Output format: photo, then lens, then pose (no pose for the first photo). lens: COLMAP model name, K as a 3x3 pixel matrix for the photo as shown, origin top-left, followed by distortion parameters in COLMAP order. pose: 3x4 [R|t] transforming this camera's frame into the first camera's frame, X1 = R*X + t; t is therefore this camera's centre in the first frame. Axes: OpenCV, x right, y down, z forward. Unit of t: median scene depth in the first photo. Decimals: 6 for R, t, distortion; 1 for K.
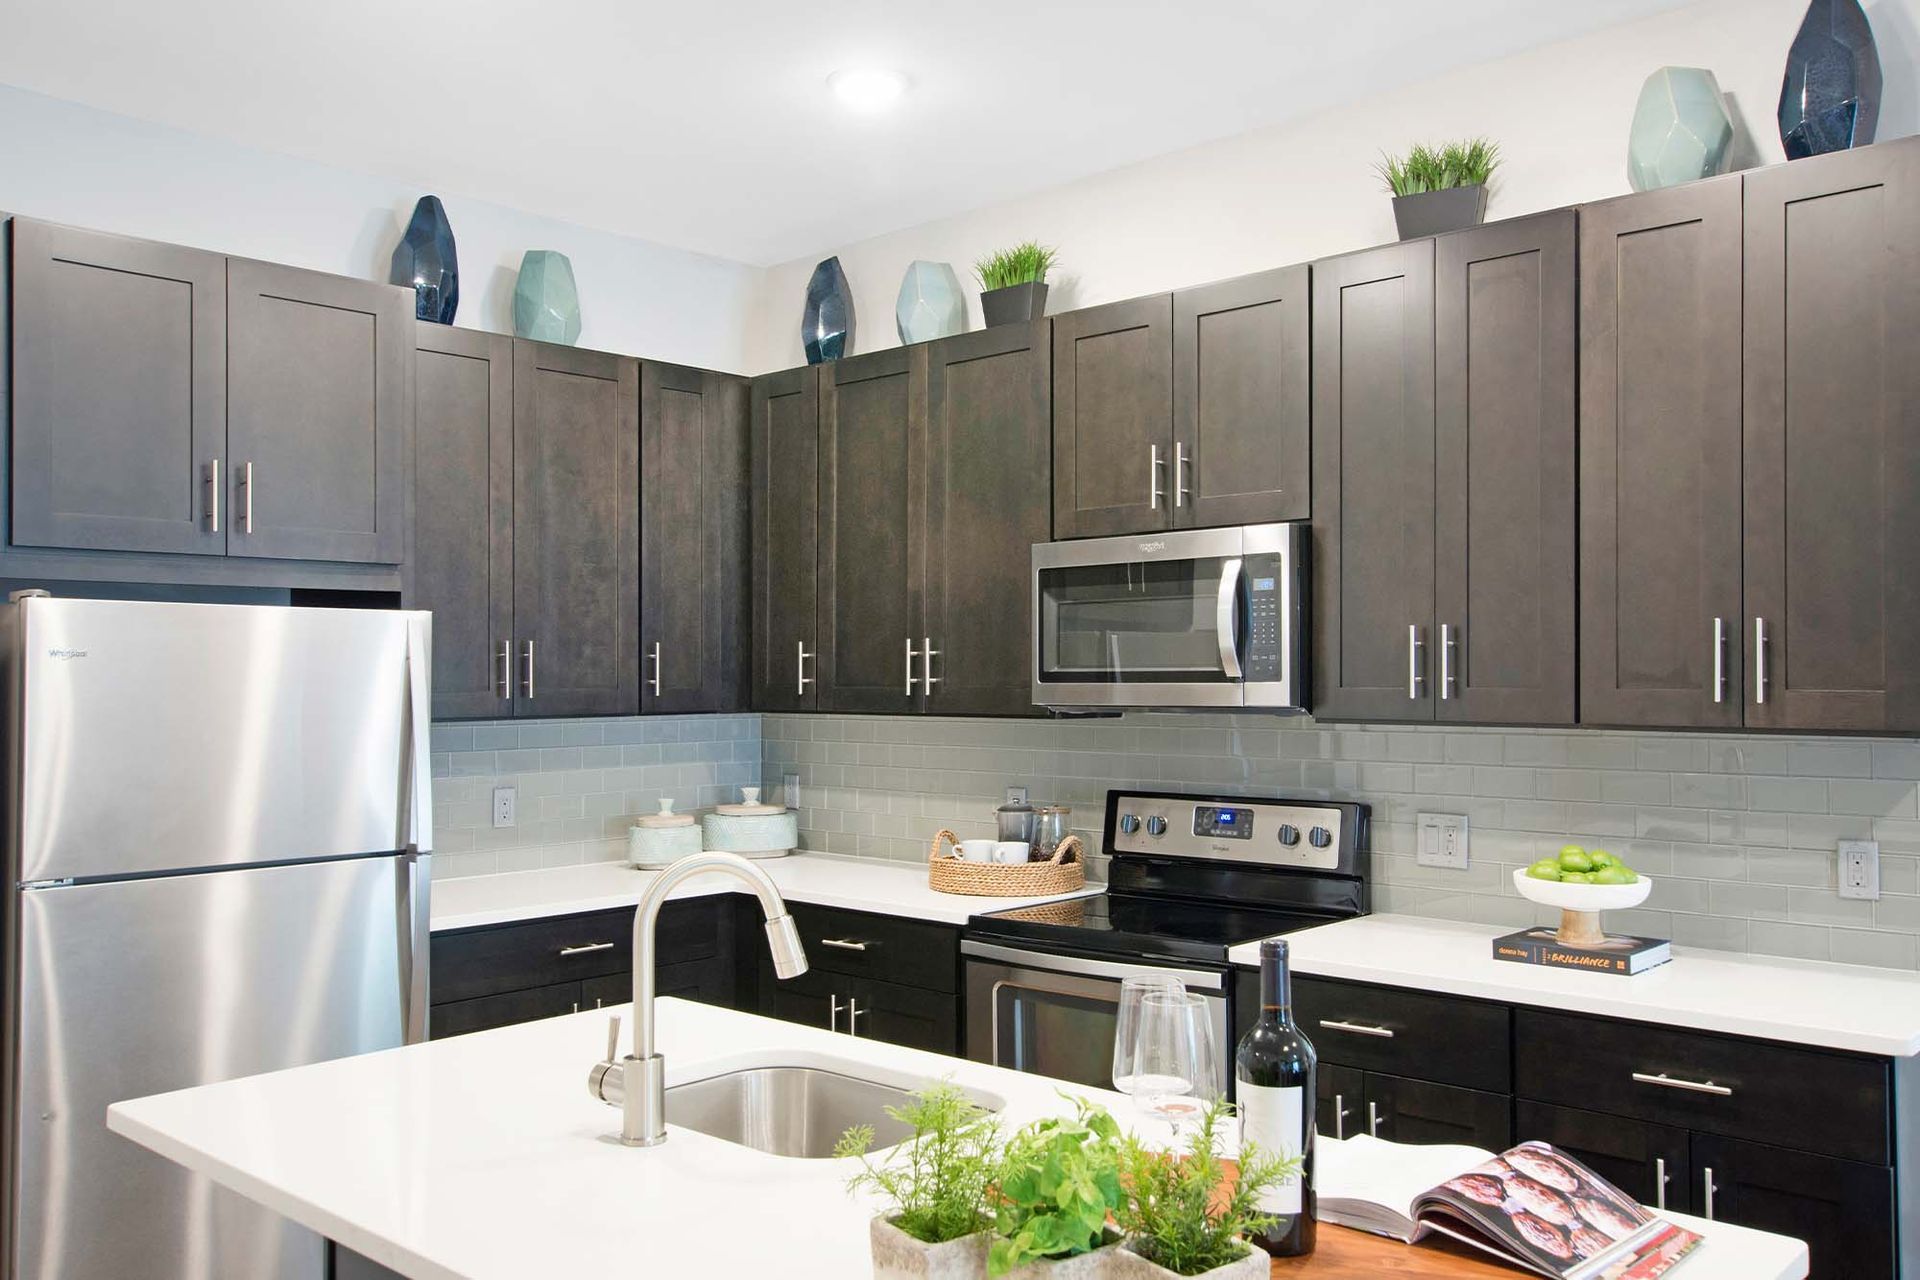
lens RADIAL K [[1589.3, 0, 960.0], [0, 1589.3, 640.0], [0, 0, 1]] dist [-0.012688, 0.062927]
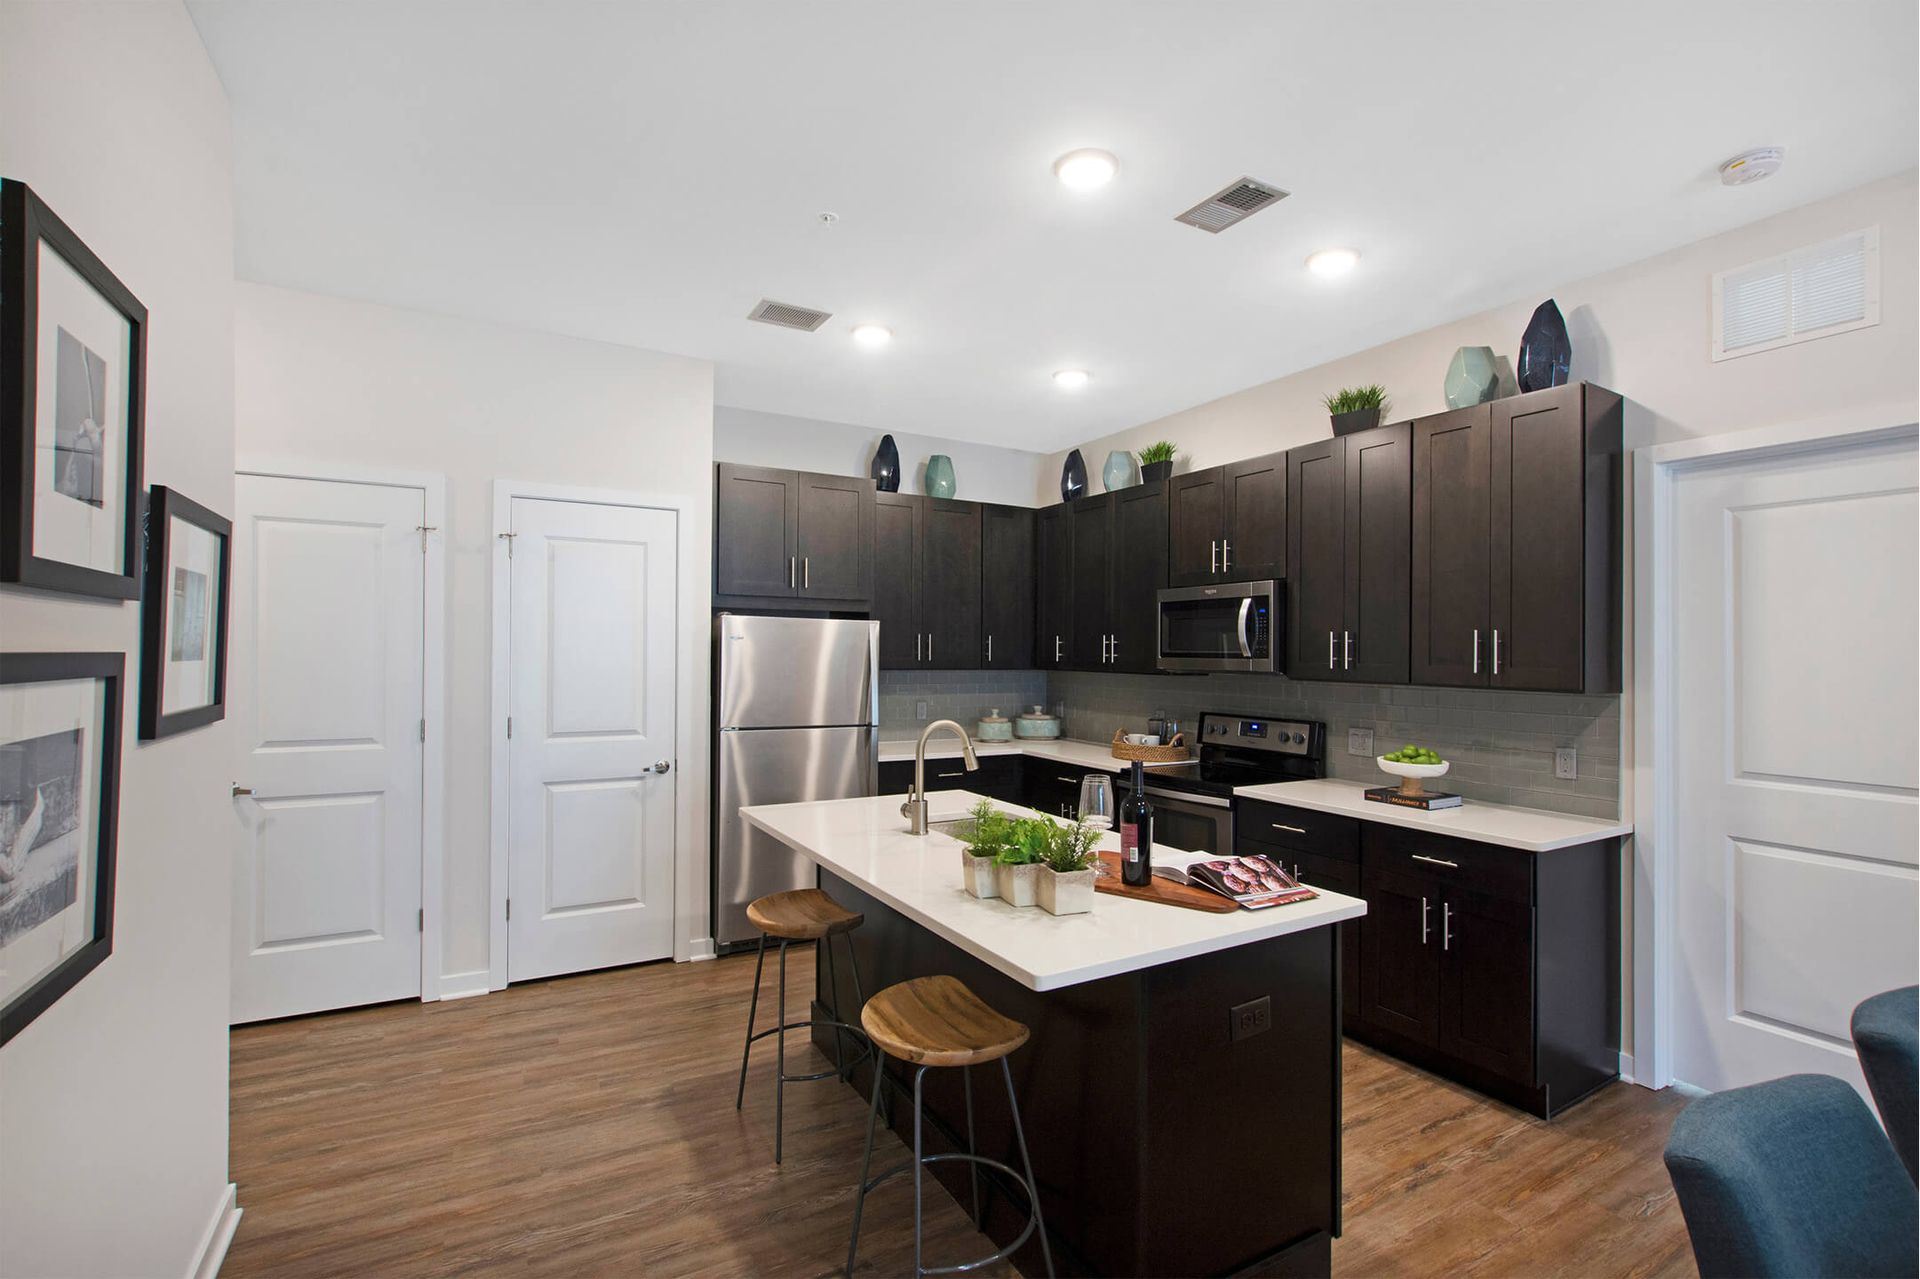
lens RADIAL K [[878.7, 0, 960.0], [0, 878.7, 639.5], [0, 0, 1]] dist [-0.000198, -0.000076]
pose [[0.955797, 0.012393, -0.293768, 0.134857], [-0.010284, 0.999909, 0.008722, -0.003764], [0.293849, -0.005316, 0.955837, -0.158567]]
